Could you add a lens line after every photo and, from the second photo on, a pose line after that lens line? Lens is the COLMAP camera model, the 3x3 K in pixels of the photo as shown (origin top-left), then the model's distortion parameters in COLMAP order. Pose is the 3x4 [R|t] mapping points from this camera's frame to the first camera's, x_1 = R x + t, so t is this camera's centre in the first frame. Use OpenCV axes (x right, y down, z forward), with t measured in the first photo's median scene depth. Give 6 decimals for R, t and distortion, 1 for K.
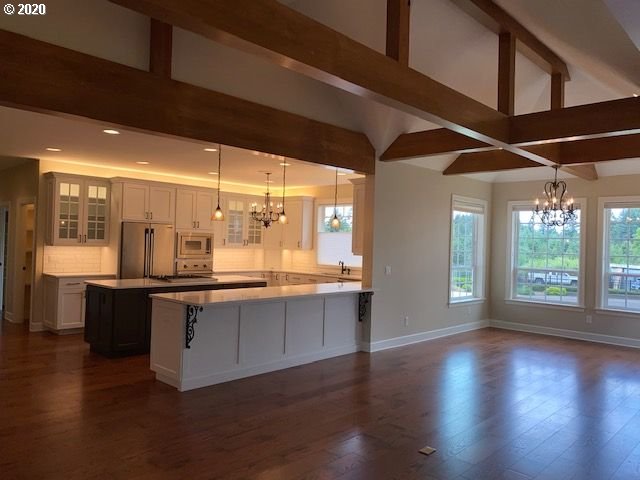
lens RADIAL K [[490.4, 0, 320.0], [0, 490.4, 240.0], [0, 0, 1]] dist [0.001819, -0.001317]
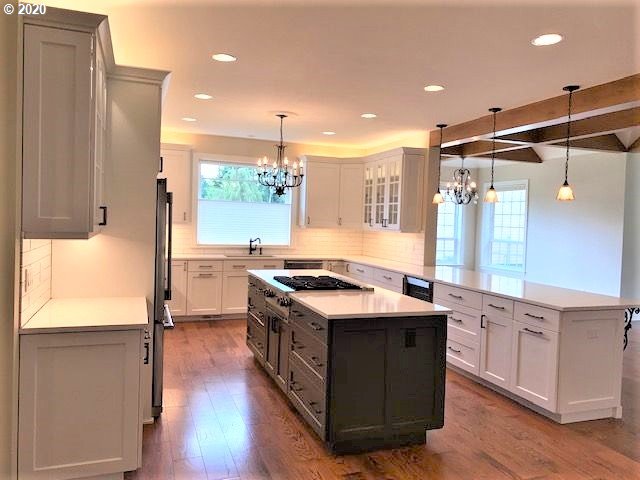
lens RADIAL K [[475.0, 0, 319.7], [0, 475.0, 208.0], [0, 0, 1]] dist [0.005264, -0.033410]
pose [[0.430307, 0.000610, 0.902682, -0.682945], [-0.019189, 0.999780, 0.008471, -0.016335], [-0.902479, -0.020966, 0.430224, 0.665908]]
